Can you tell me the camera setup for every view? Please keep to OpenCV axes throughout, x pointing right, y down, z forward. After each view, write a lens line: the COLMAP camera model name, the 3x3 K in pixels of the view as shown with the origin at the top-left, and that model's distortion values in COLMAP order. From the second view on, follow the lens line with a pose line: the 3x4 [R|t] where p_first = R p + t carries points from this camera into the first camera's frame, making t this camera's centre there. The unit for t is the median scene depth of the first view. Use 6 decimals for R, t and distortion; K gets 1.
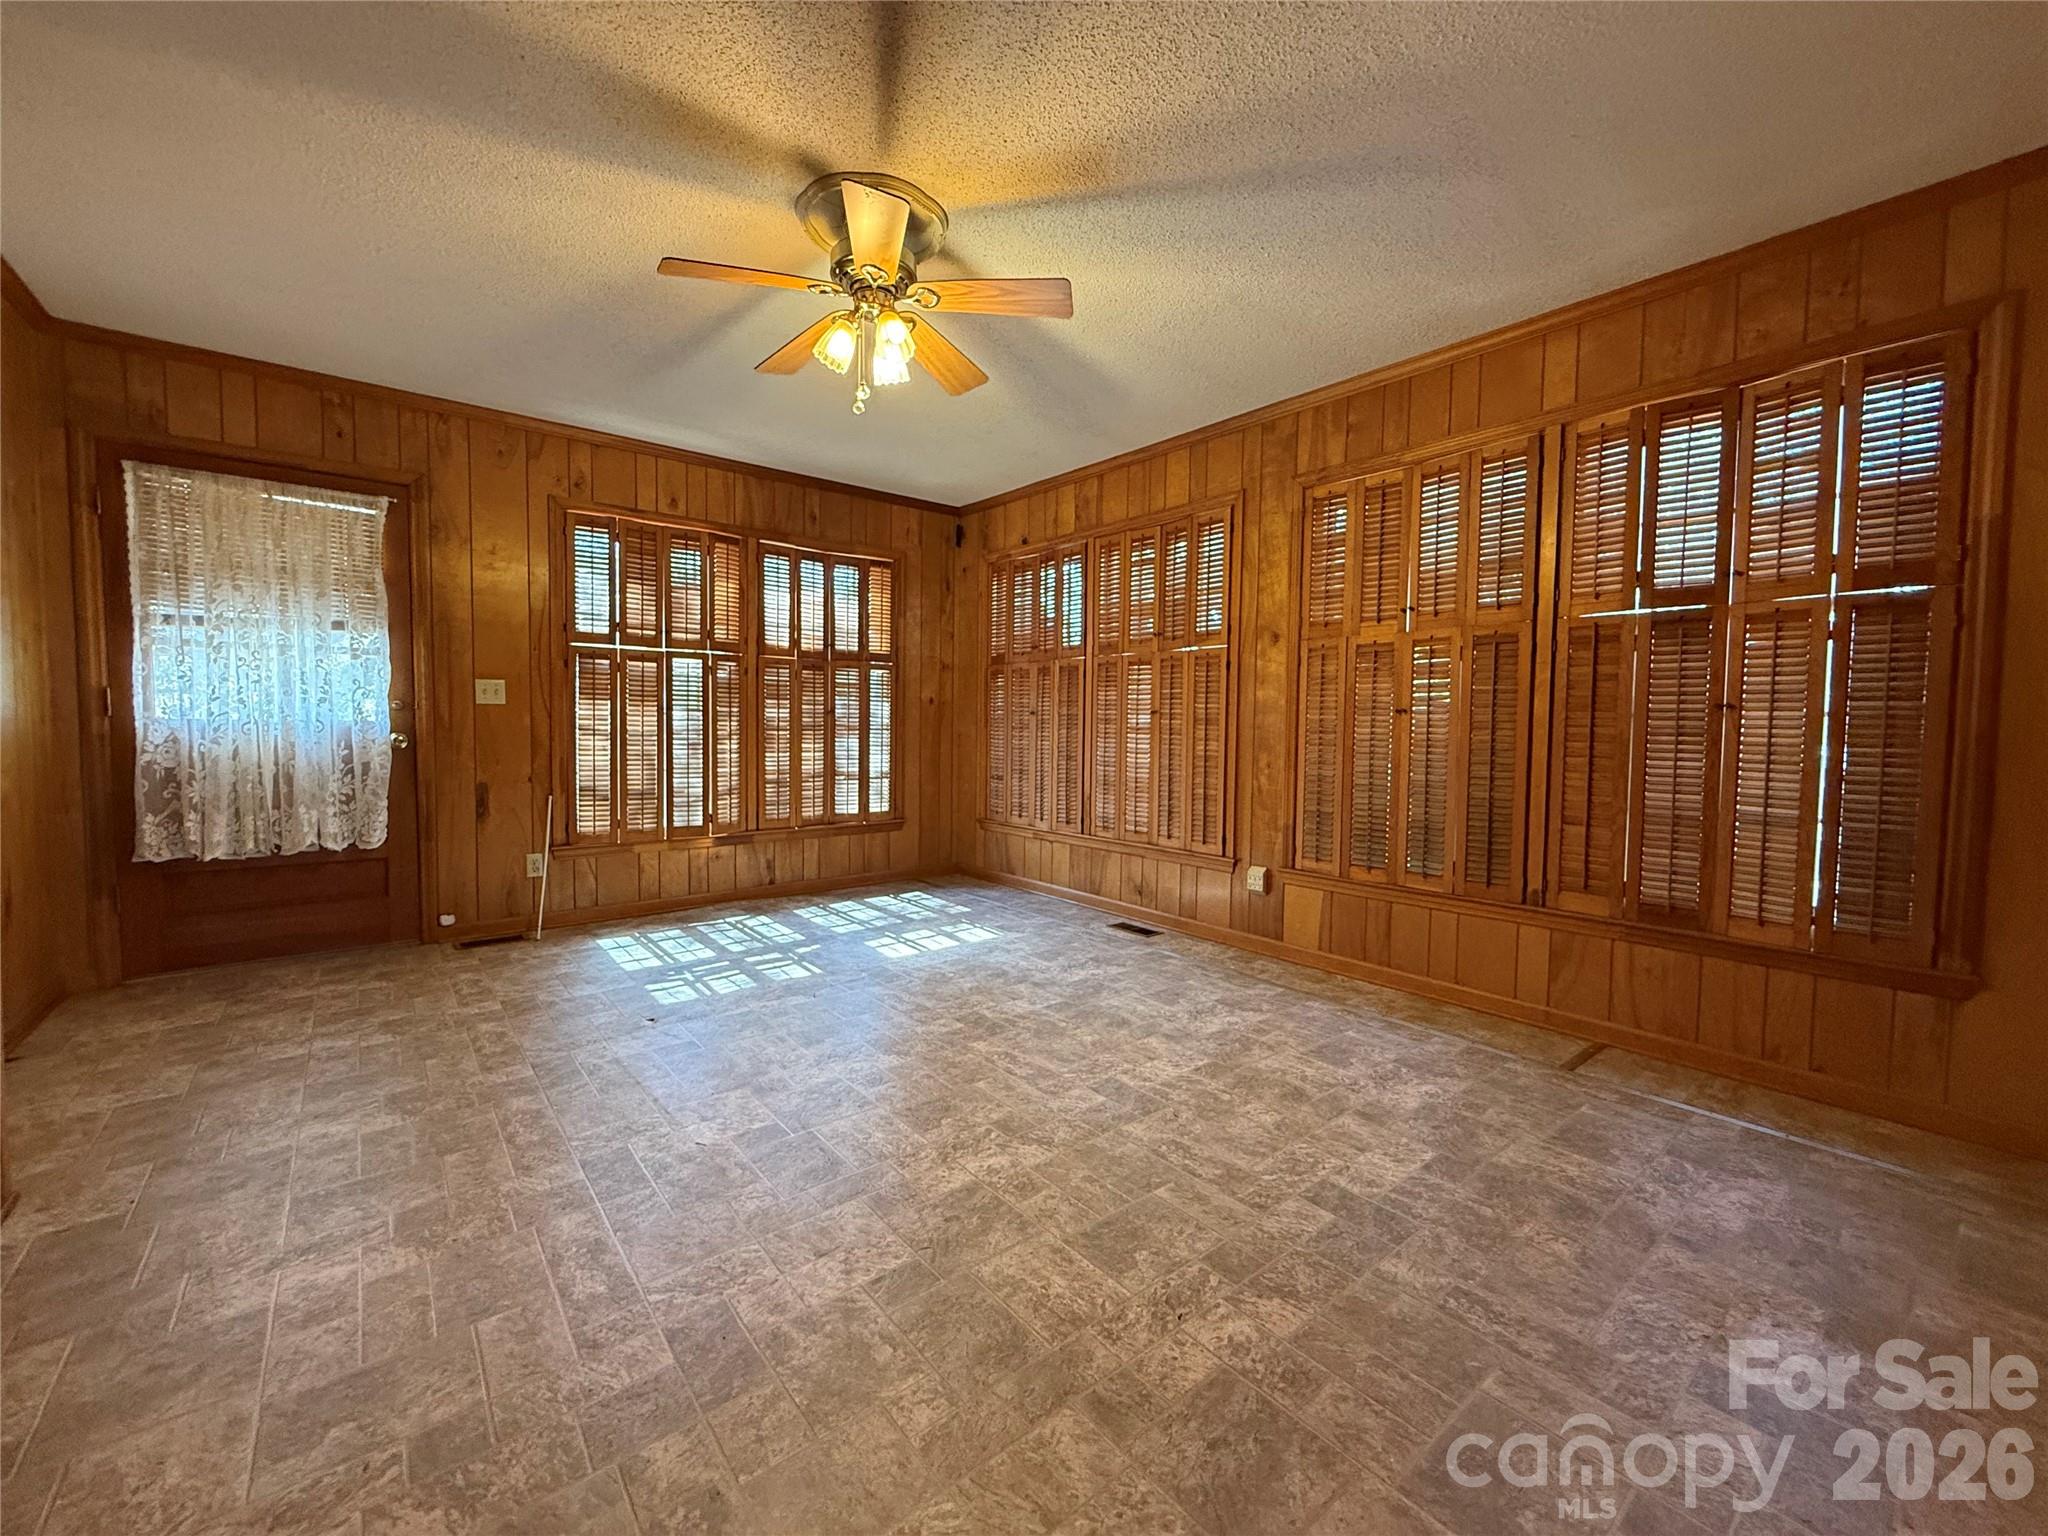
lens RADIAL K [[819.9, 0, 1020.3], [0, 819.9, 767.2], [0, 0, 1]] dist [0.000686, -0.000060]
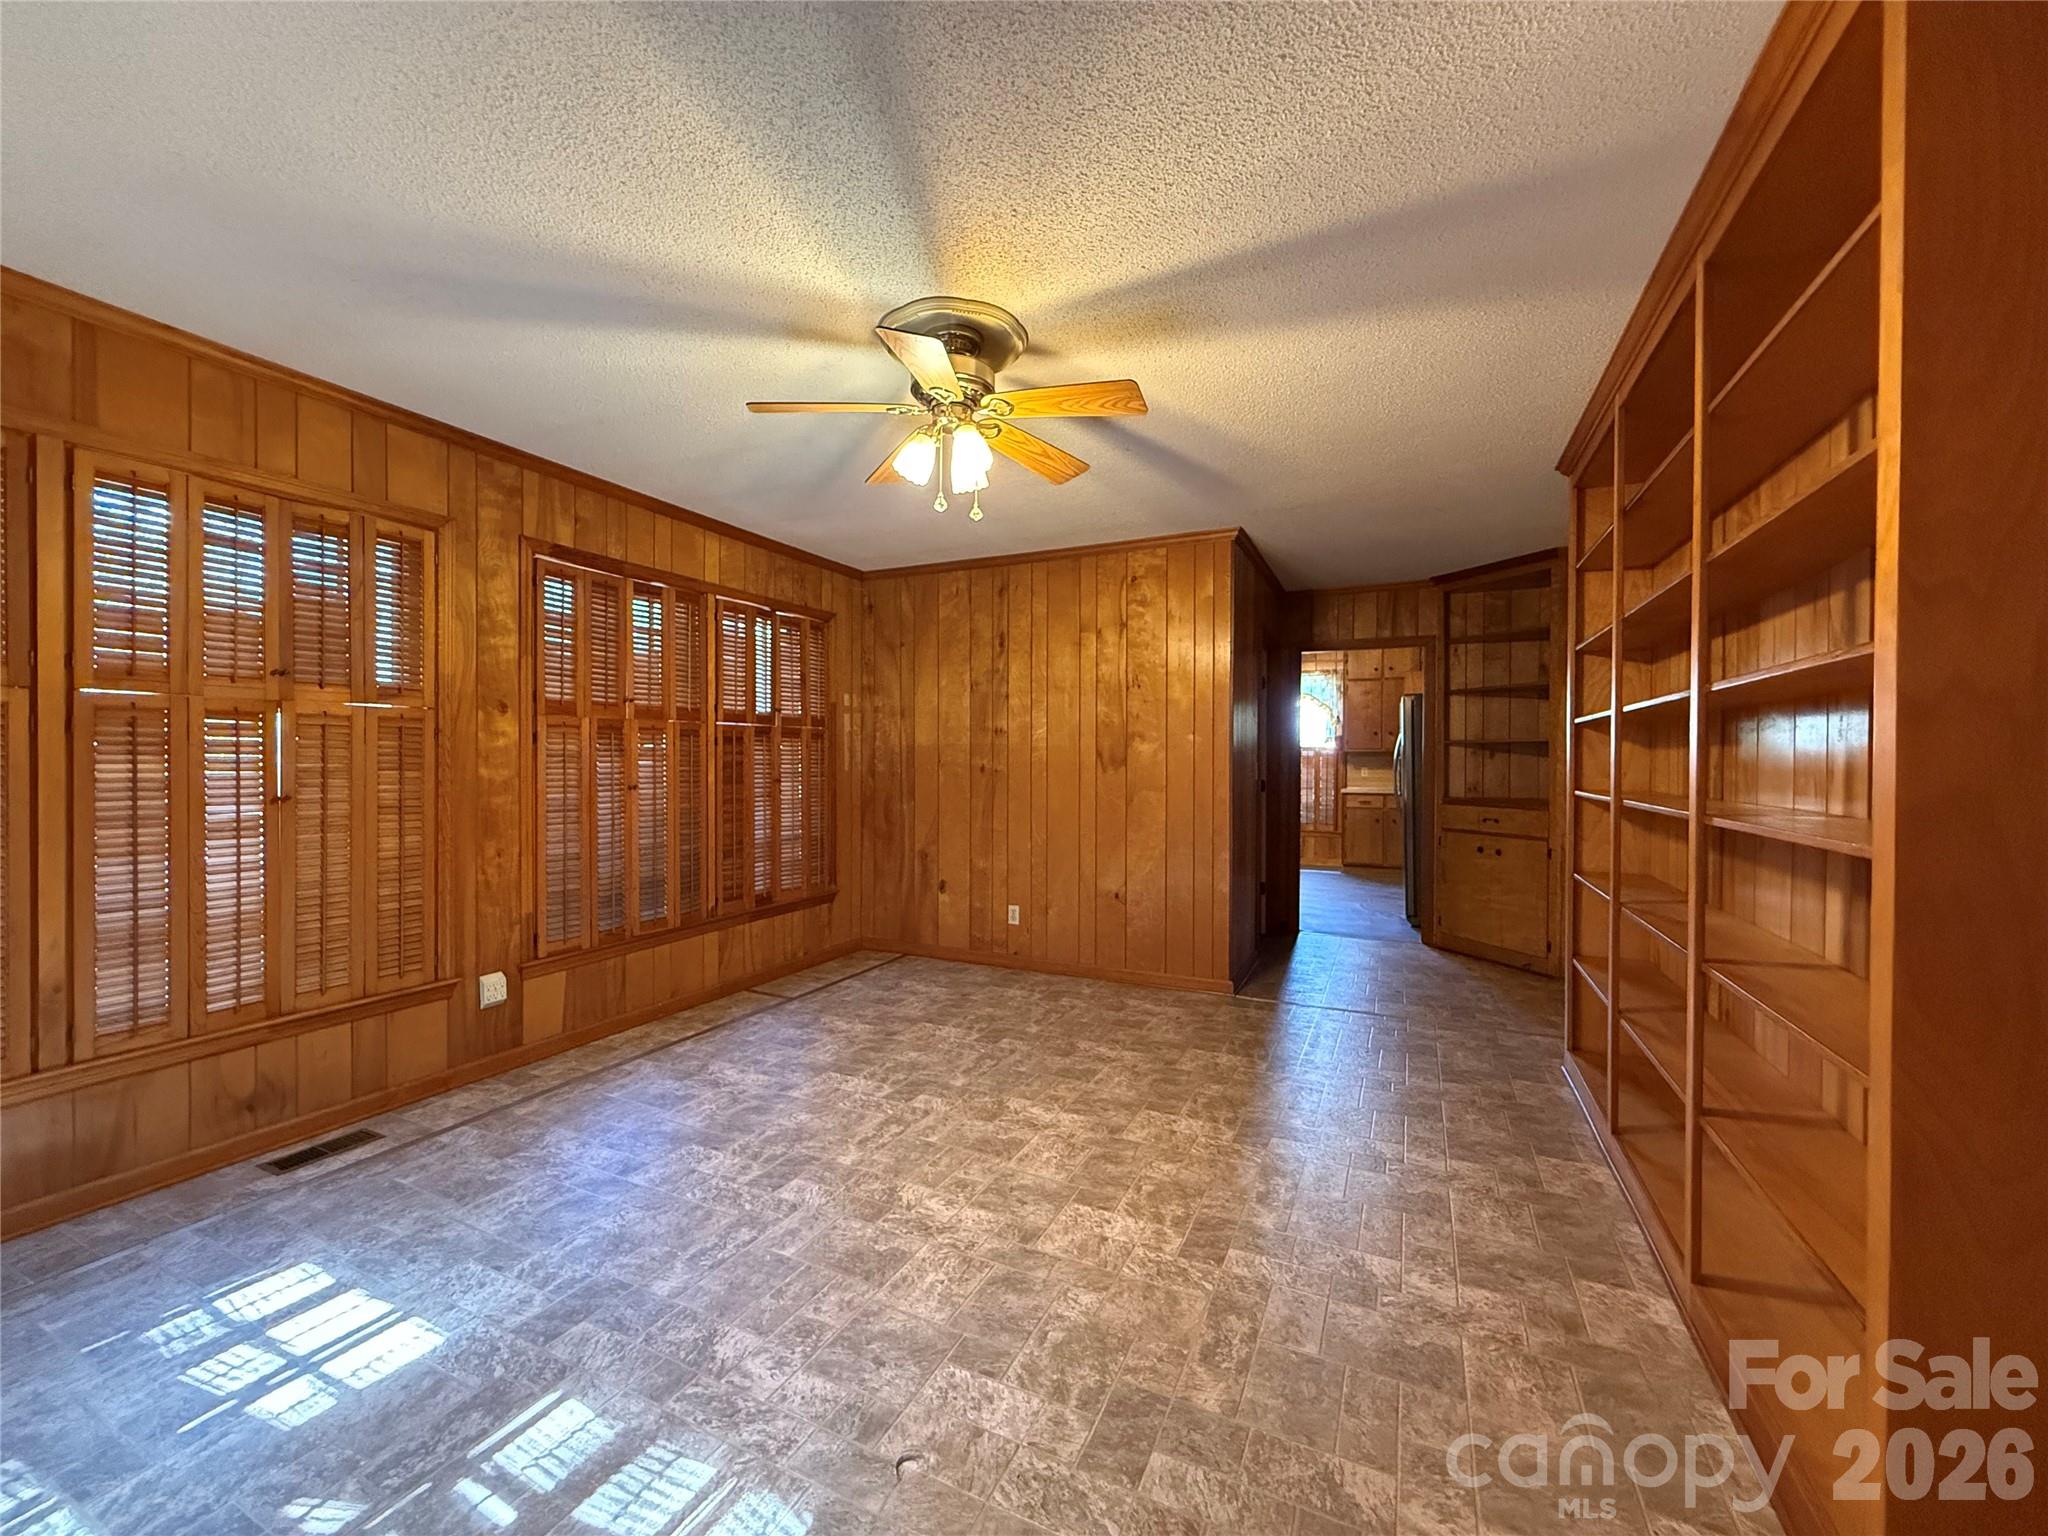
lens RADIAL K [[819.9, 0, 1026.4], [0, 819.9, 759.9], [0, 0, 1]] dist [0.000686, -0.000060]
pose [[-0.433683, -0.013613, 0.900962, -0.822024], [0.039076, 0.998661, 0.033899, -0.123564], [-0.900218, 0.049908, -0.432571, 0.992737]]
